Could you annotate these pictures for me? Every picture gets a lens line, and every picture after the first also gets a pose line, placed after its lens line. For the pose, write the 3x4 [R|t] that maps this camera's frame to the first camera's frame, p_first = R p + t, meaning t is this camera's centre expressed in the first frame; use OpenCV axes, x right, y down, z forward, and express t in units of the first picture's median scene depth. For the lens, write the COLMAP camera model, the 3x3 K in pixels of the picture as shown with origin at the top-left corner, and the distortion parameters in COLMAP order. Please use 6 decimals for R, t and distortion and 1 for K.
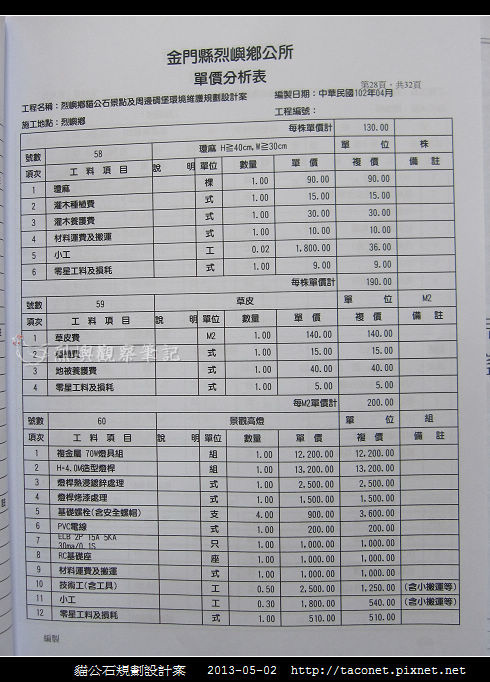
lens RADIAL K [[593.5, 0, 231.8], [0, 593.5, 337.7], [0, 0, 1]] dist [-0.022263, -0.003729]
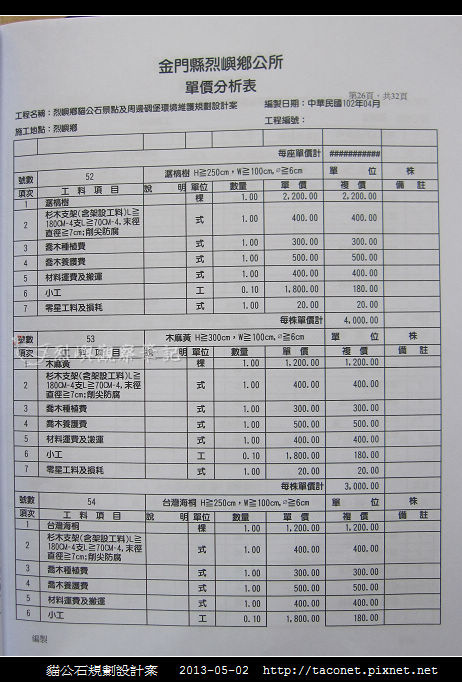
lens RADIAL K [[586.7, 0, 231.0], [0, 586.7, 341.0], [0, 0, 1]] dist [-0.043595, -0.000566]
pose [[0.999808, 0.007705, 0.018021, 0.003430], [-0.007679, 0.999969, -0.001472, 0.231467], [-0.018032, 0.001333, 0.999837, -0.000807]]
